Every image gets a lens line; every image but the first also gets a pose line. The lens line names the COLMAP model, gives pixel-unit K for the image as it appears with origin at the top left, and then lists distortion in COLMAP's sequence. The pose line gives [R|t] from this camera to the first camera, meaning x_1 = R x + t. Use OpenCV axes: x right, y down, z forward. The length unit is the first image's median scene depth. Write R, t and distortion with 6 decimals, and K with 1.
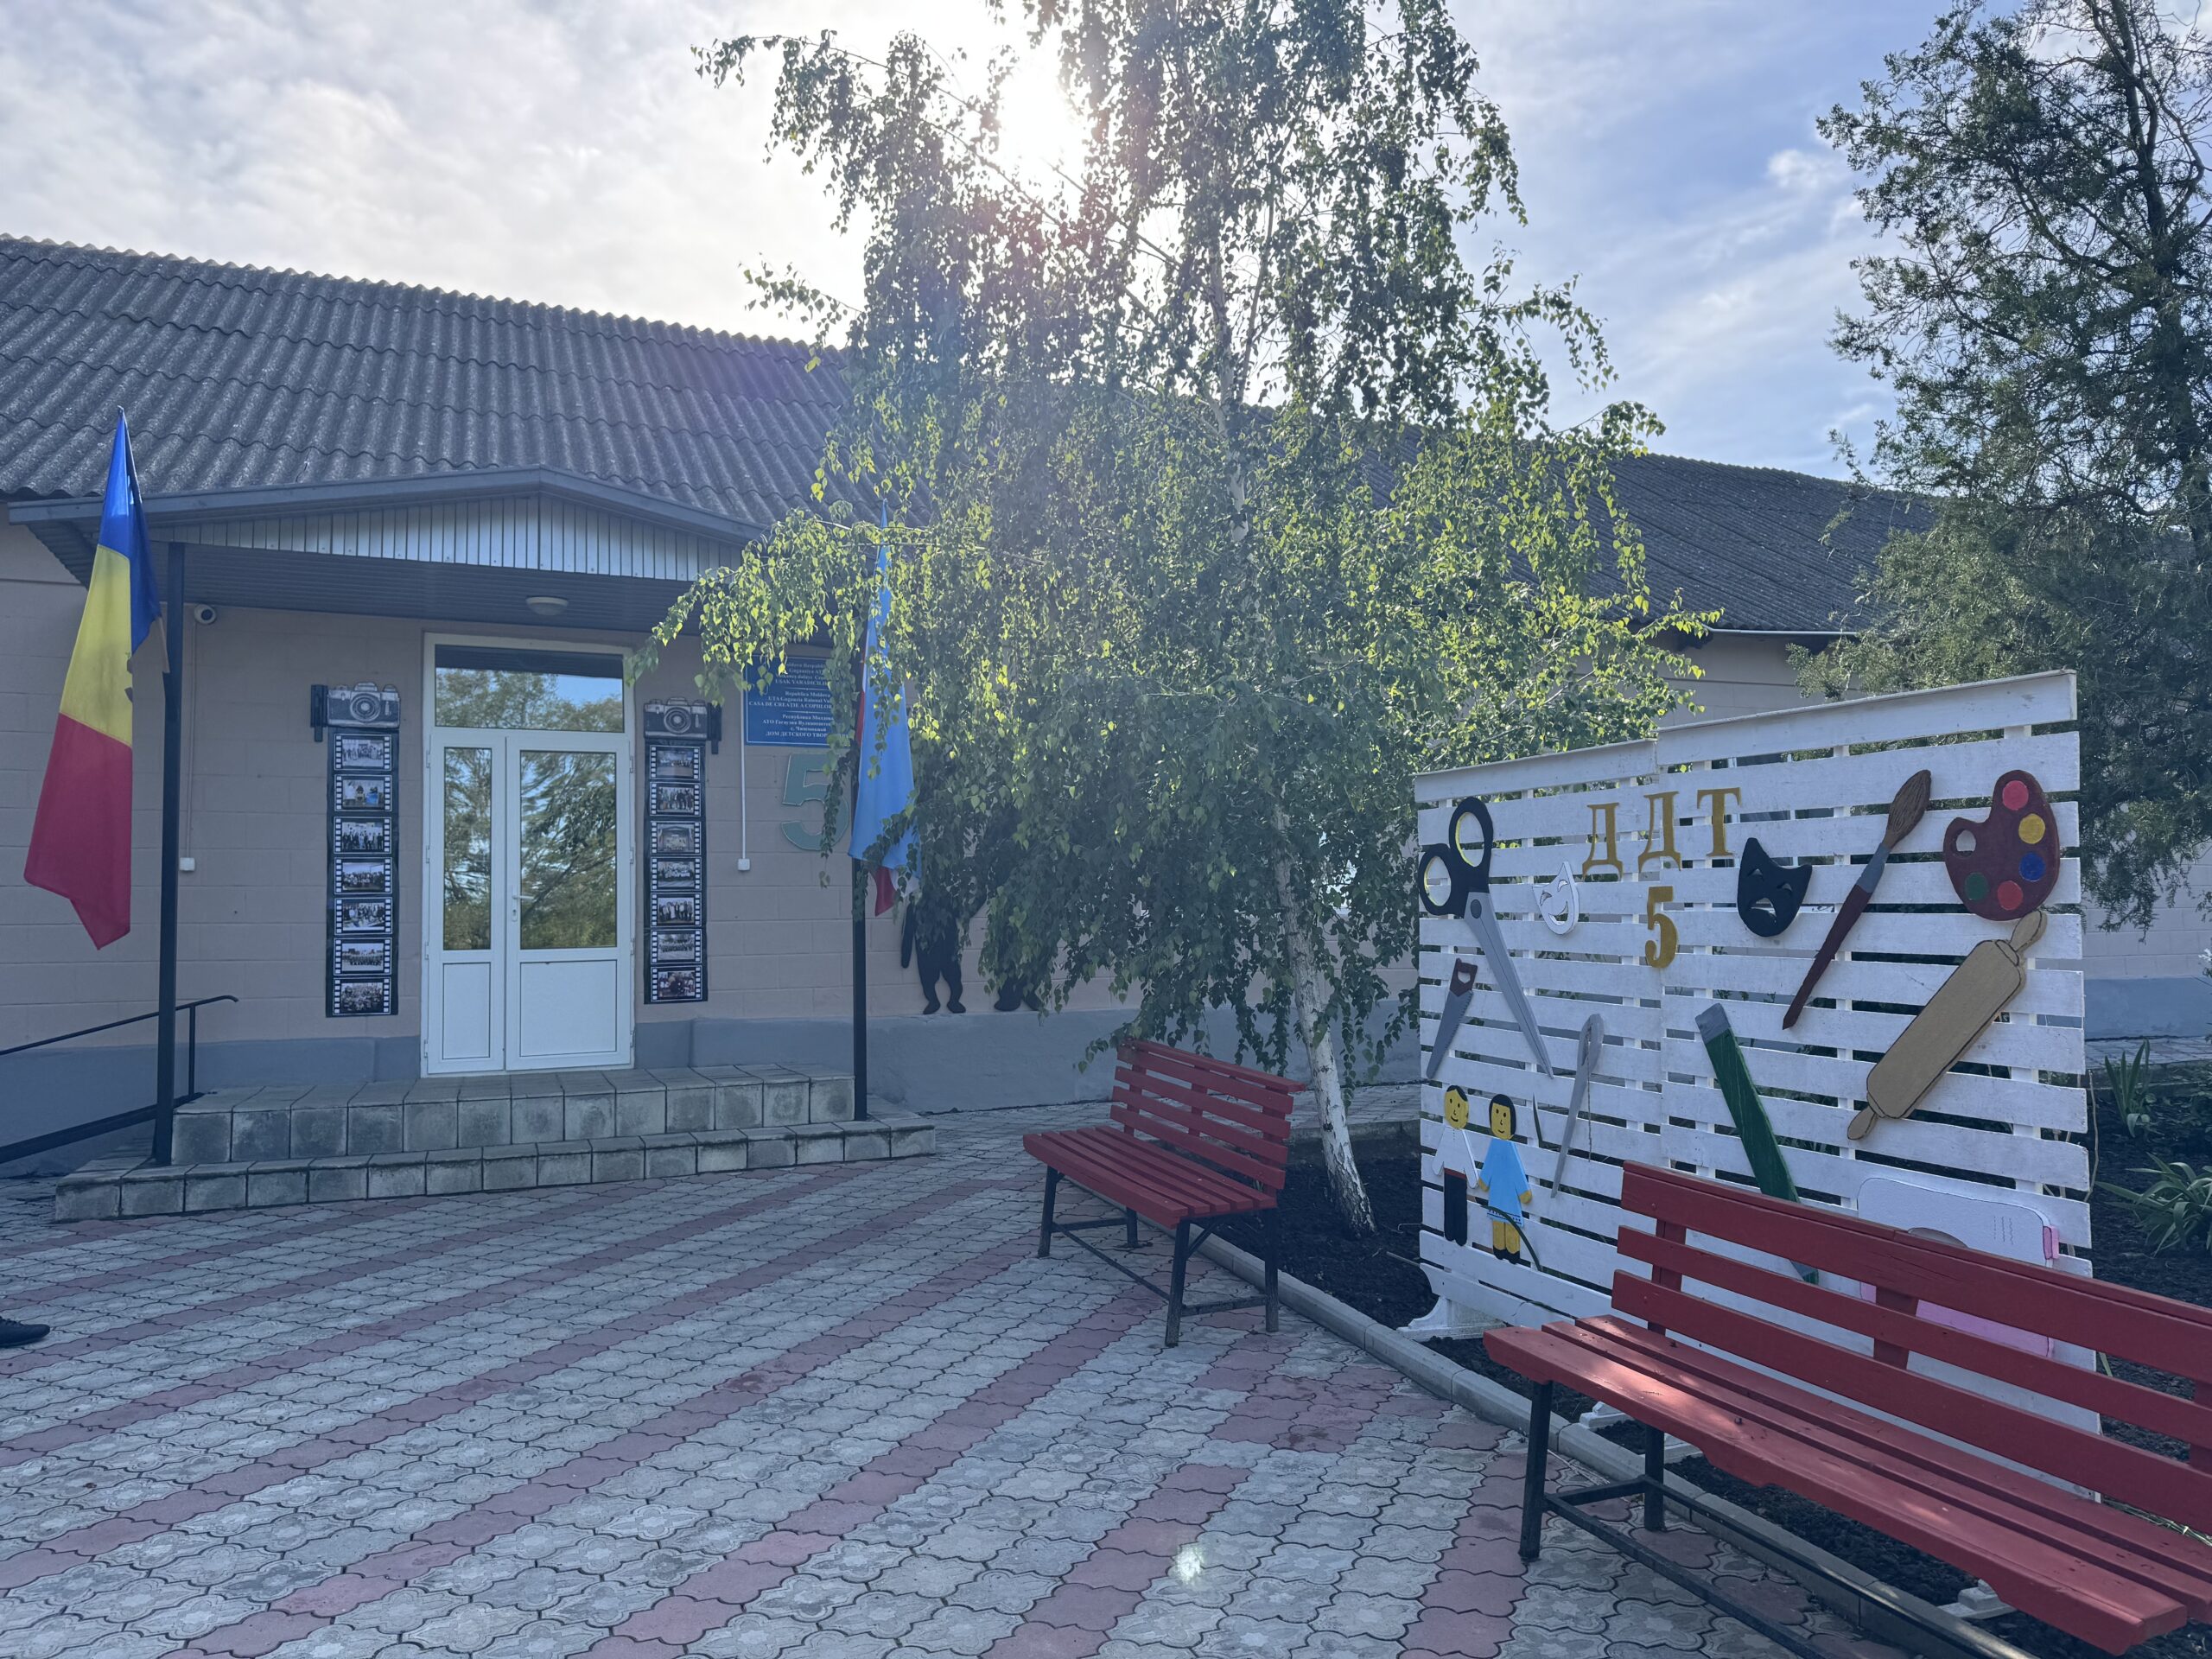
lens RADIAL K [[1535.6, 0, 1106.0], [0, 1535.6, 829.5], [0, 0, 1]] dist [0.073515, -0.115696]
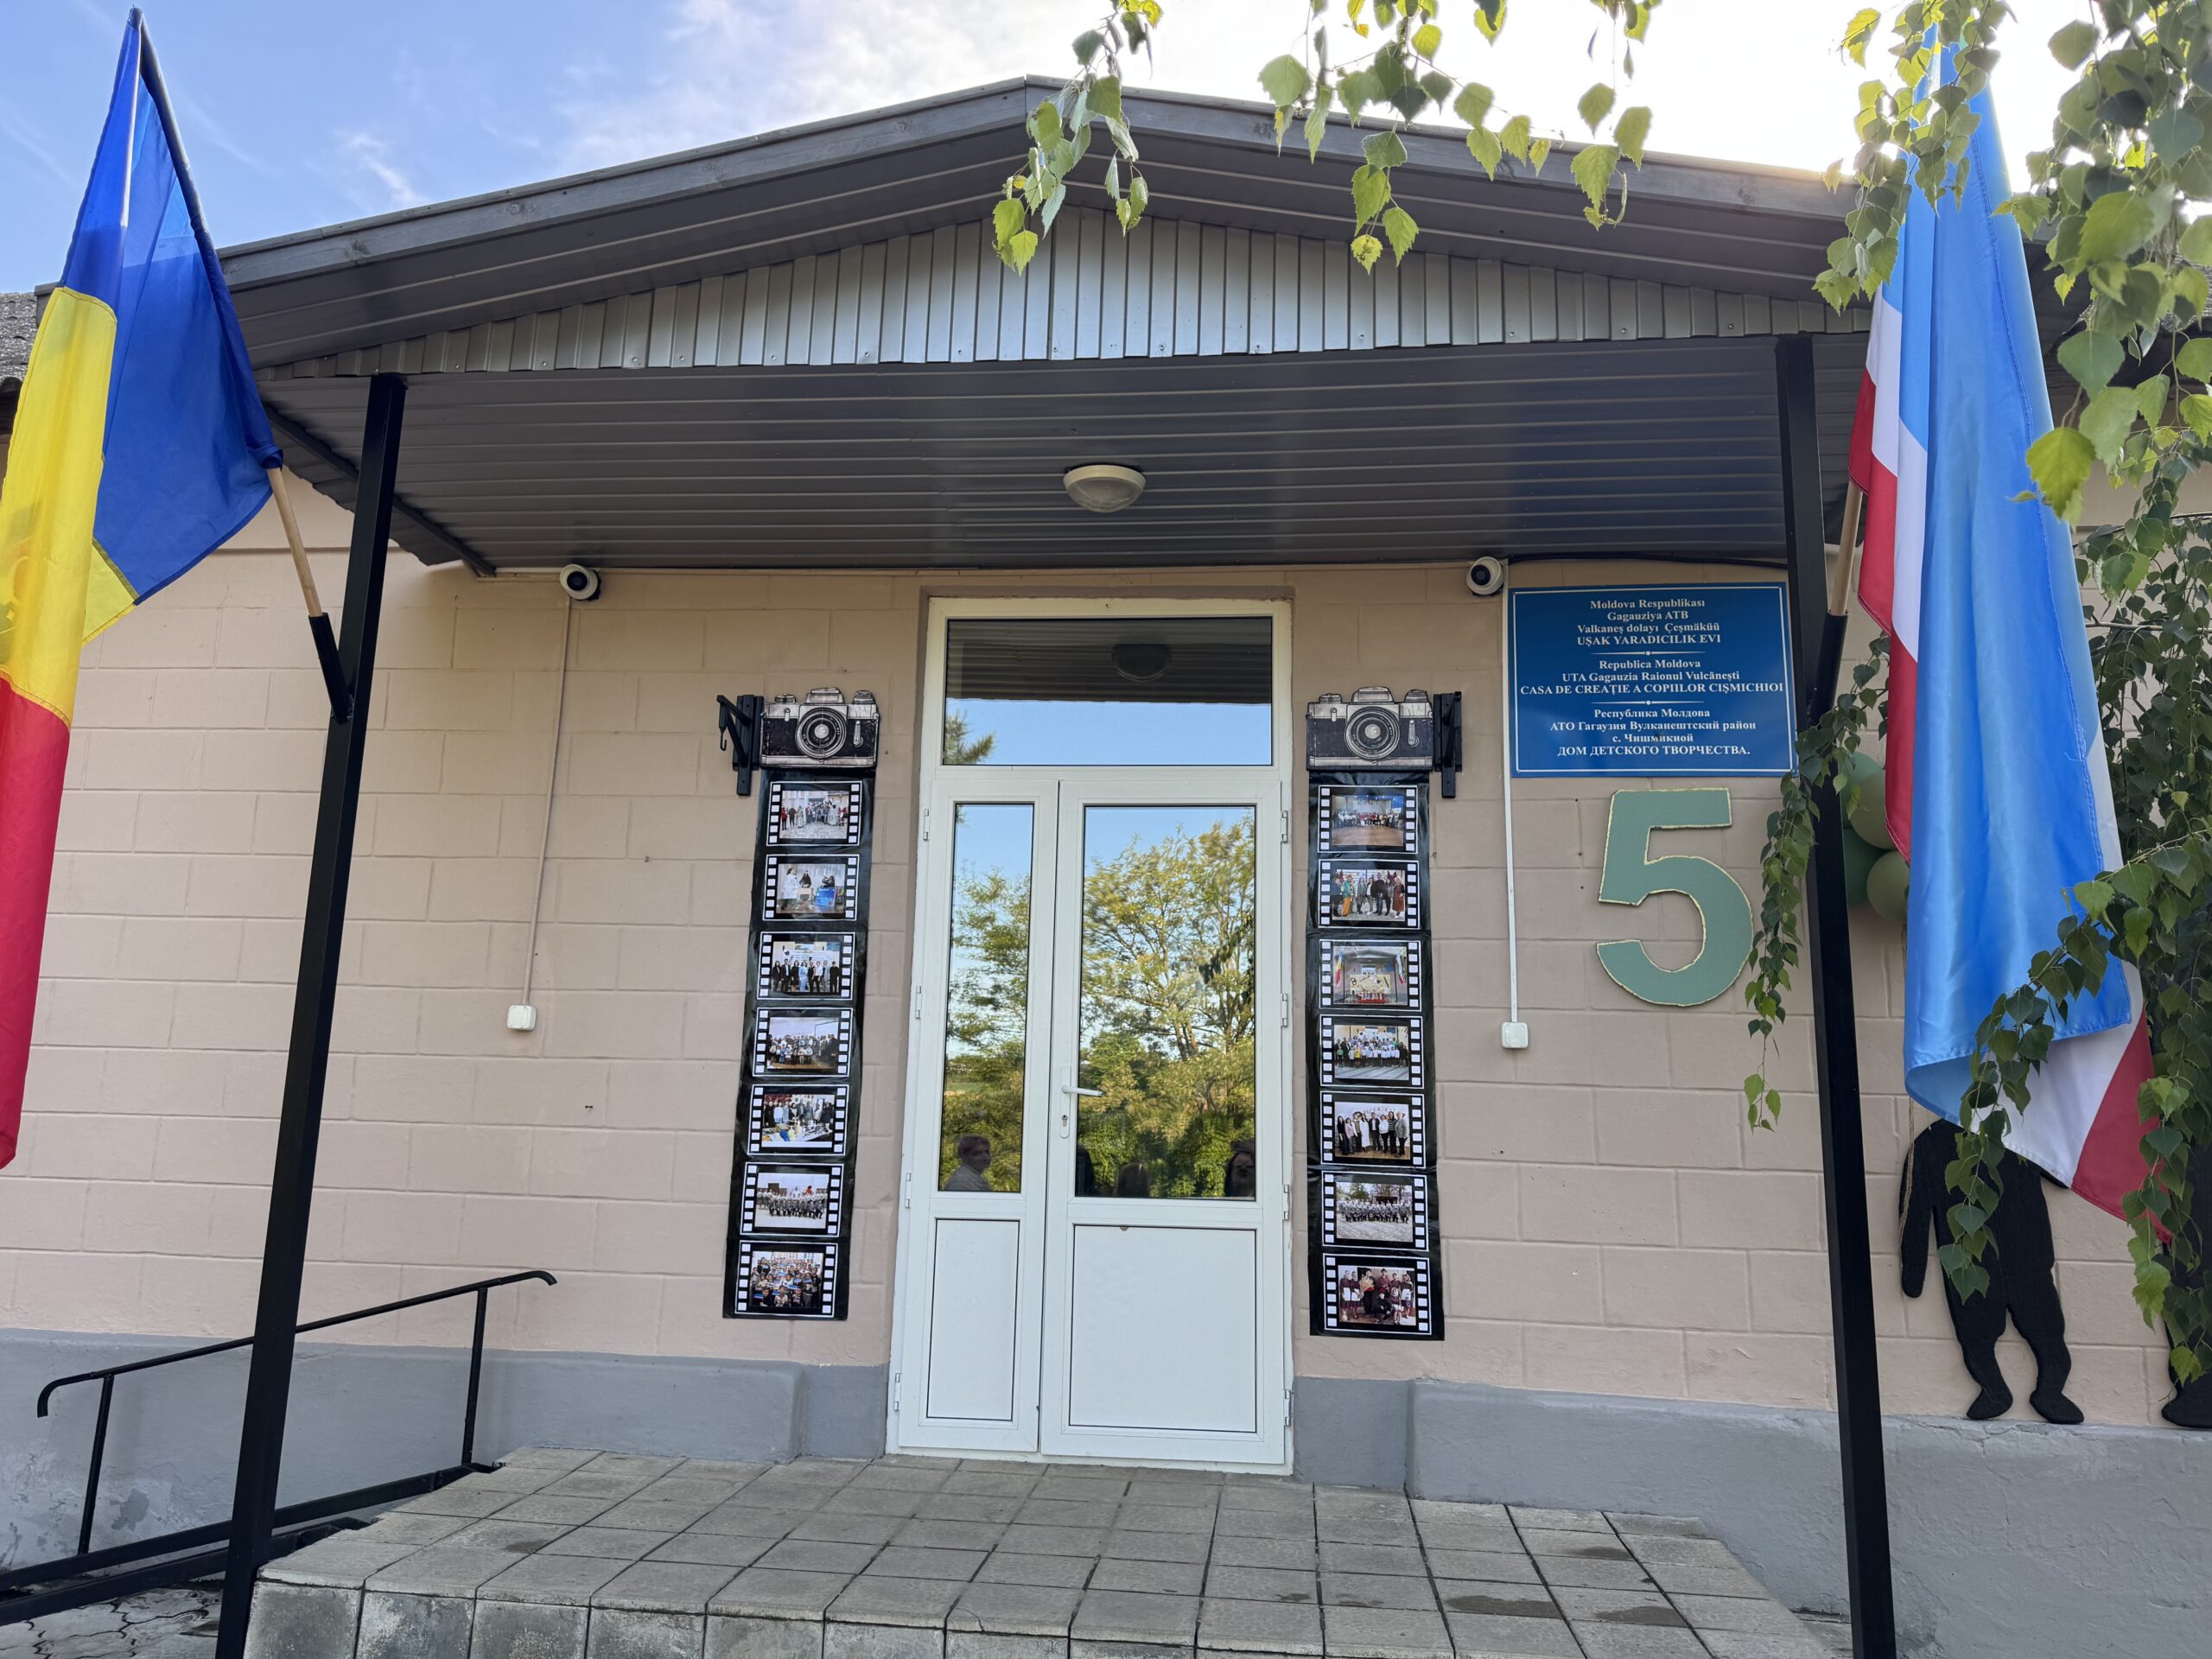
lens RADIAL K [[1527.9, 0, 1142.8], [0, 1527.9, 823.6], [0, 0, 1]] dist [0.084052, -0.001471]
pose [[0.891574, -0.045986, -0.450534, -0.129715], [-0.009412, 0.992735, -0.119955, 0.016954], [0.452777, 0.111189, 0.884664, 0.559858]]
